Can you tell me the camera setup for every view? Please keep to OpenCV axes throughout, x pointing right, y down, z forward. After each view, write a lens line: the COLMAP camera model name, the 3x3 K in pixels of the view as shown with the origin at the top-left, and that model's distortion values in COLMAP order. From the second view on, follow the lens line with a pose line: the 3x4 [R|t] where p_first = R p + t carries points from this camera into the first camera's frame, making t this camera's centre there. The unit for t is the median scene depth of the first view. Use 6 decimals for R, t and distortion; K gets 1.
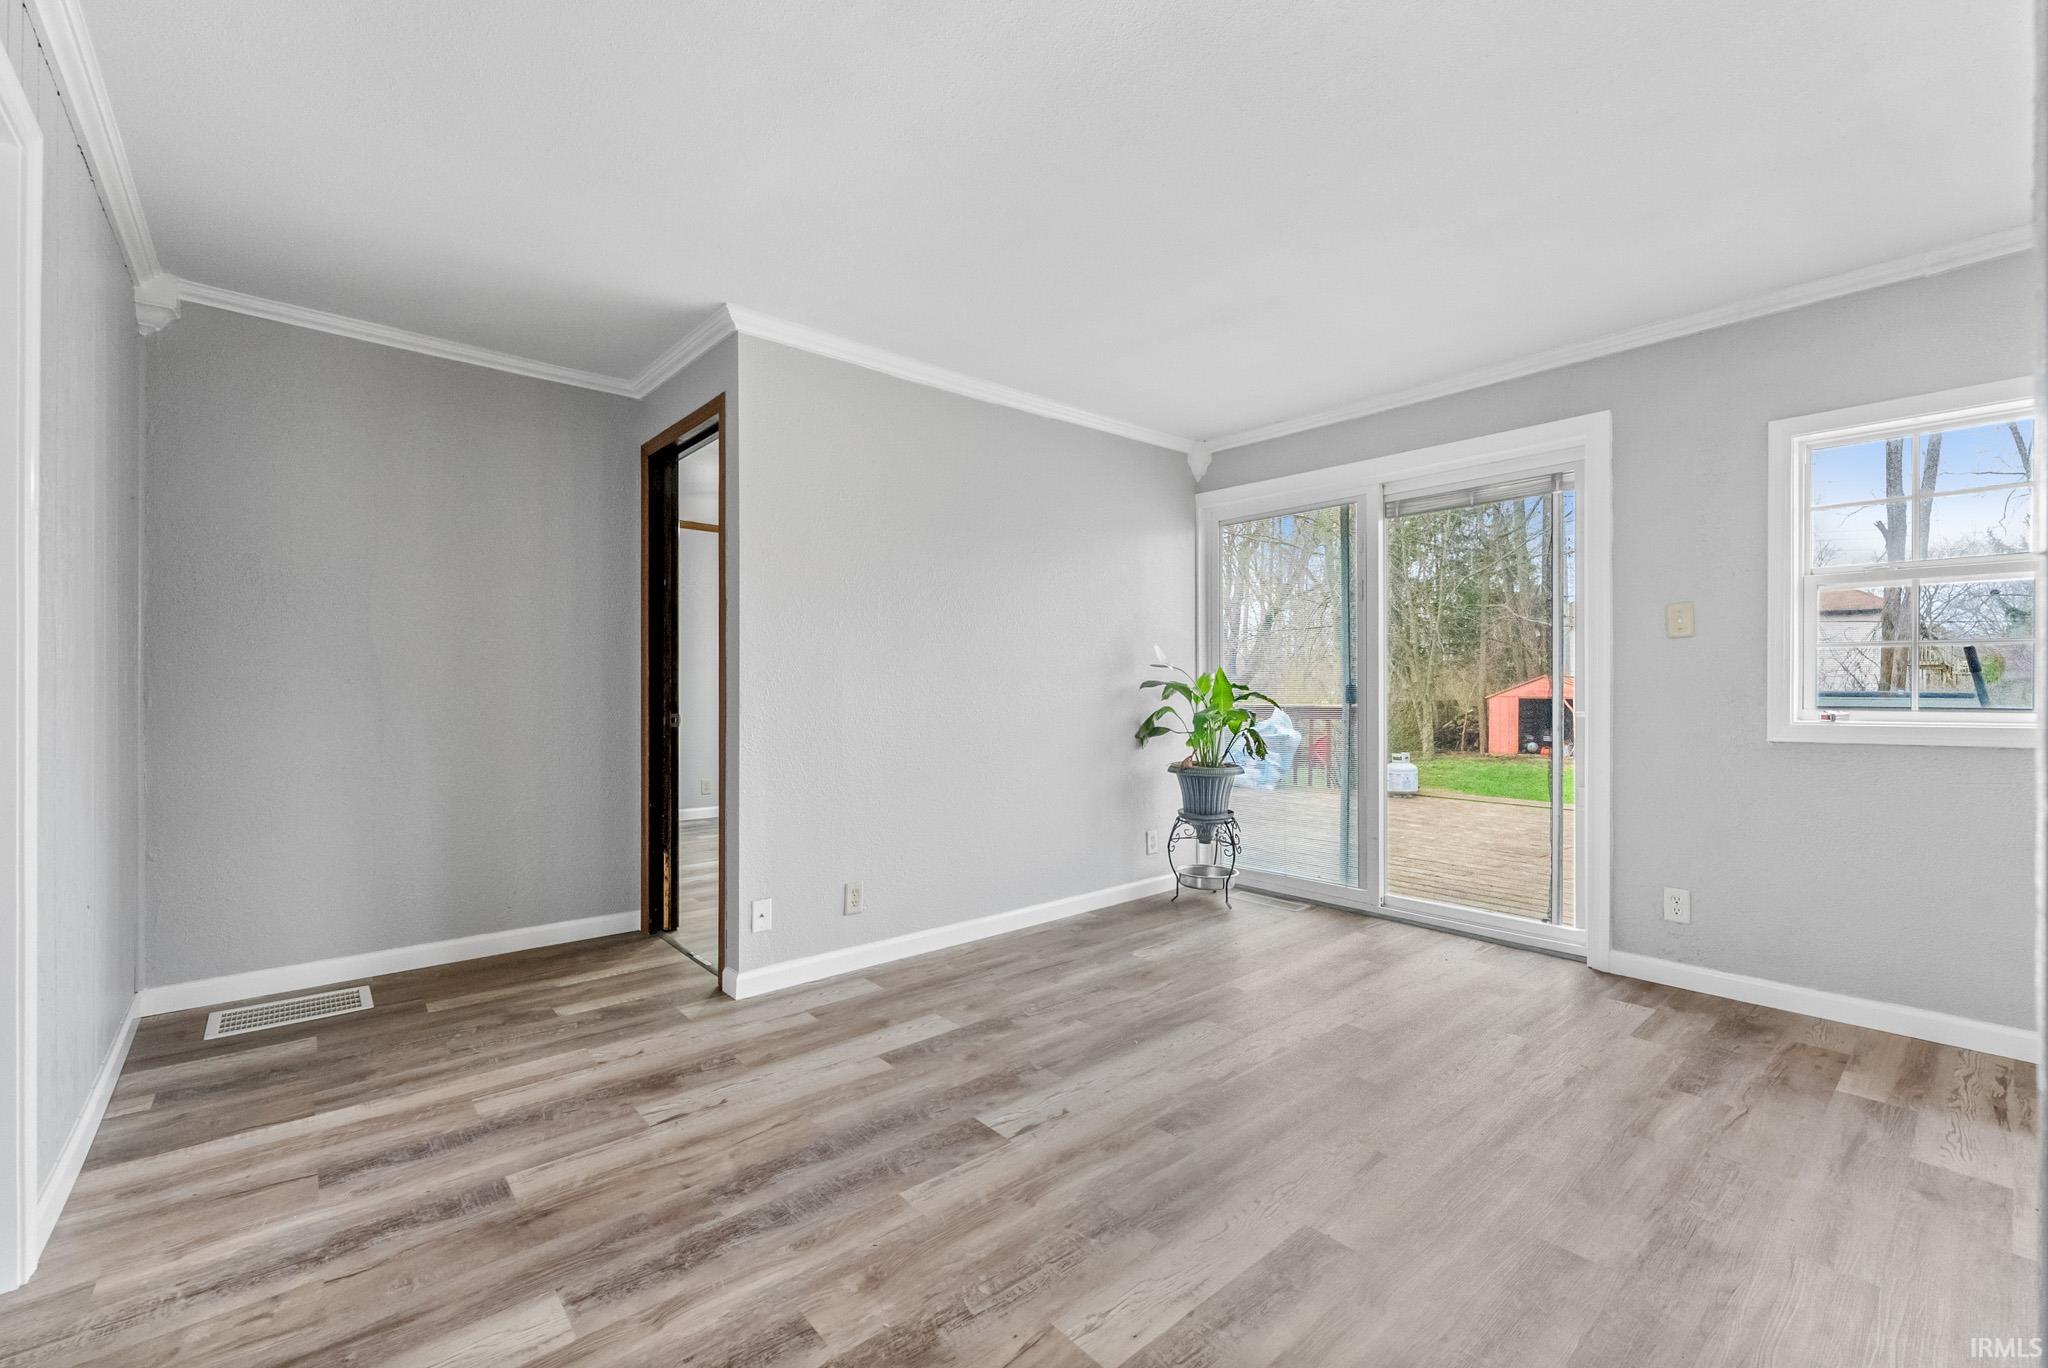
lens RADIAL K [[851.8, 0, 1033.5], [0, 851.8, 676.8], [0, 0, 1]] dist [0.000357, -0.000214]
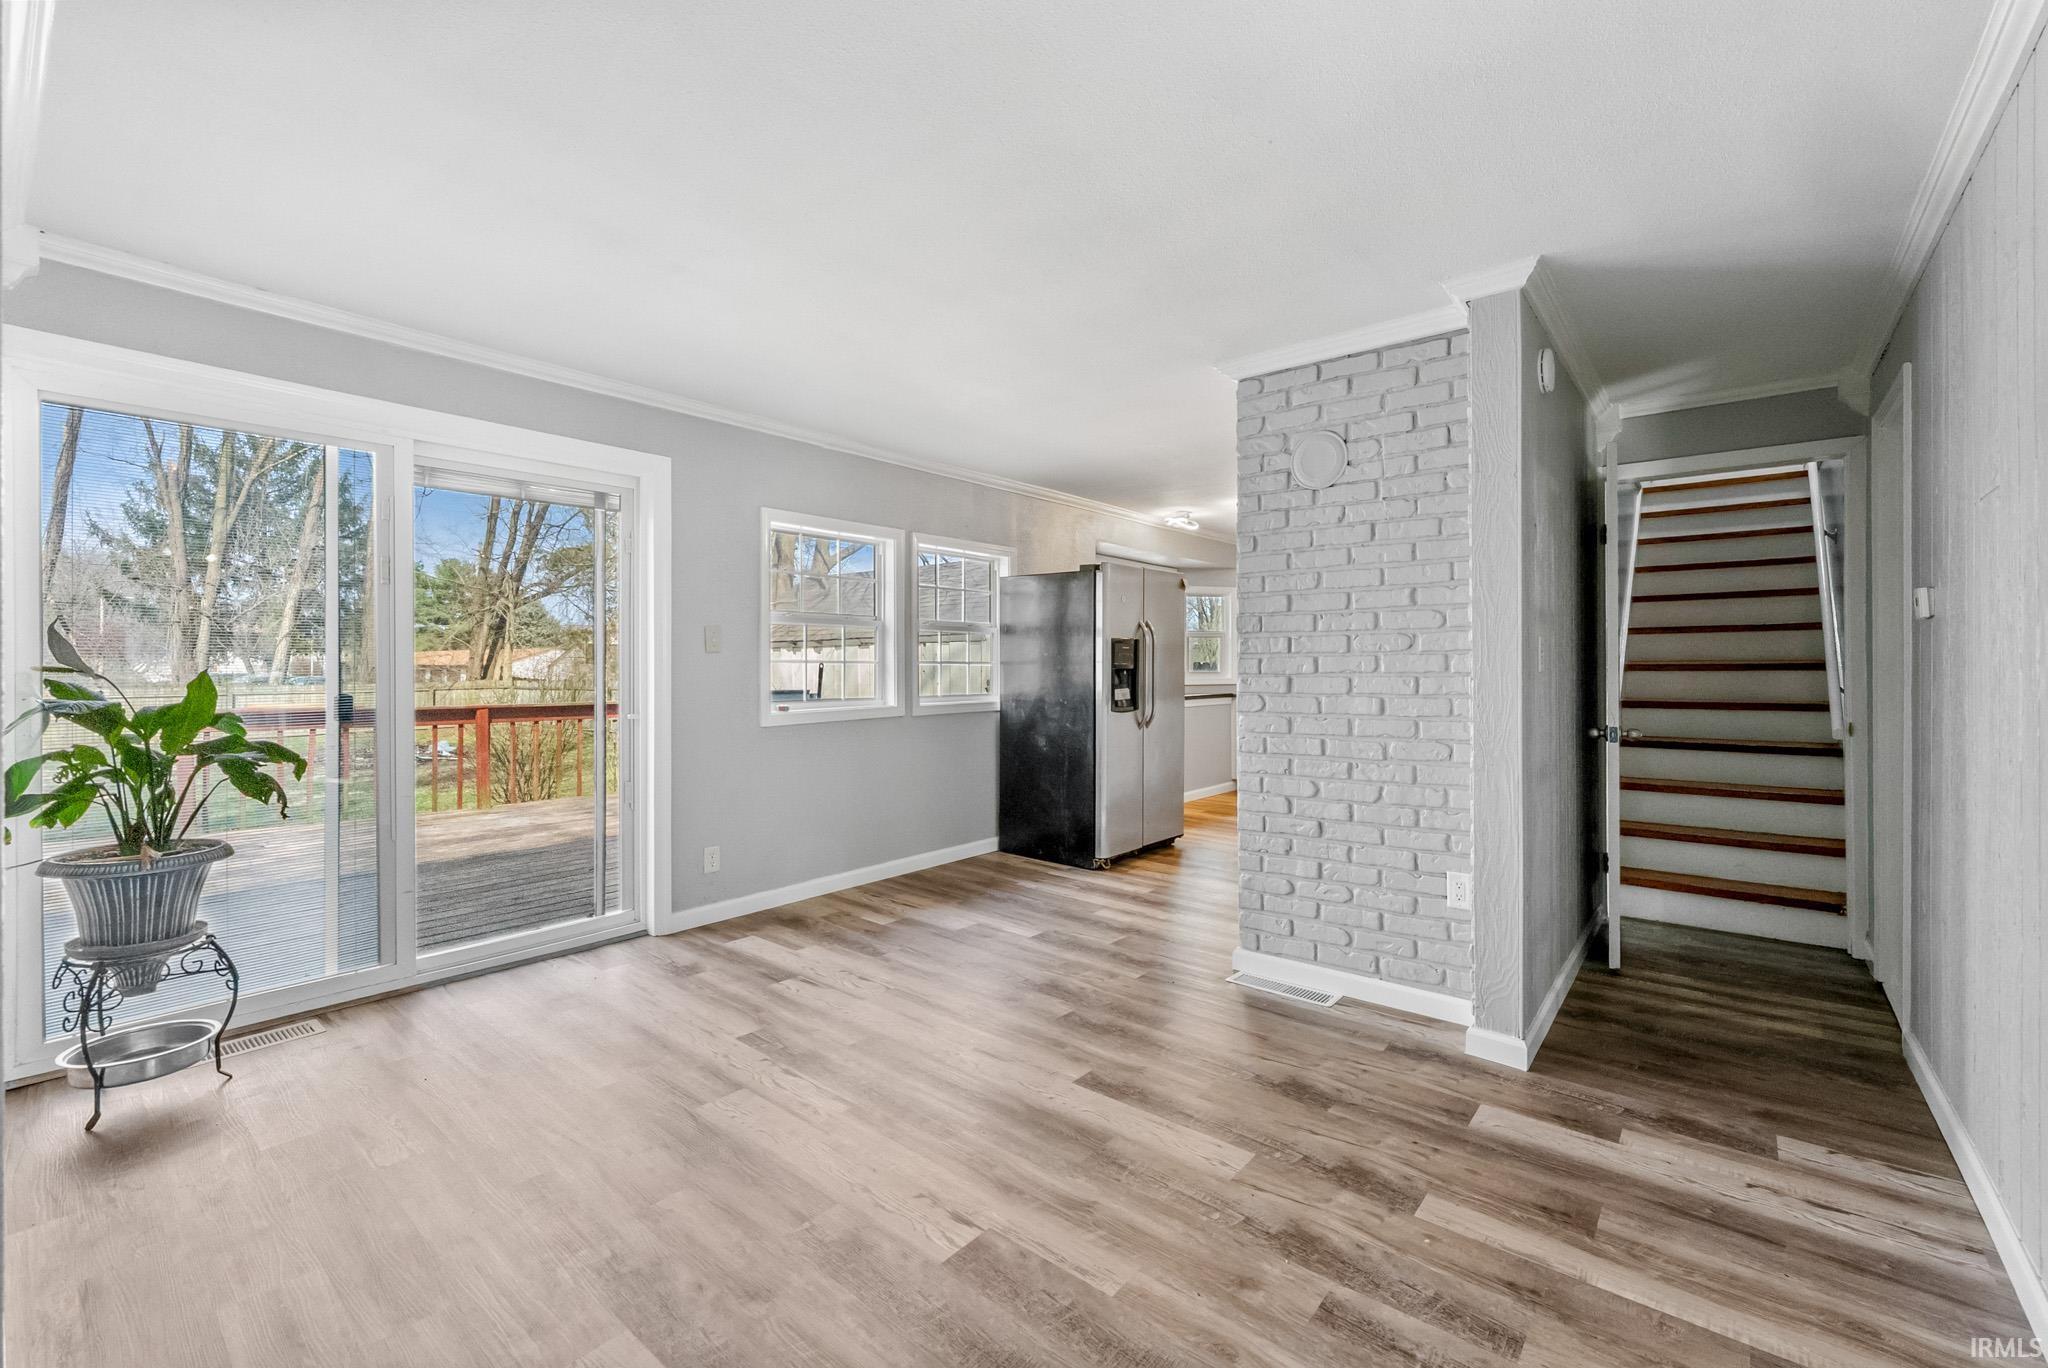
lens RADIAL K [[851.8, 0, 1033.5], [0, 851.8, 676.8], [0, 0, 1]] dist [0.000357, -0.000214]
pose [[-0.156128, -0.012805, 0.987654, -0.700619], [-0.008390, 0.999897, 0.011637, -0.034922], [-0.987701, -0.006469, -0.156220, 0.843016]]
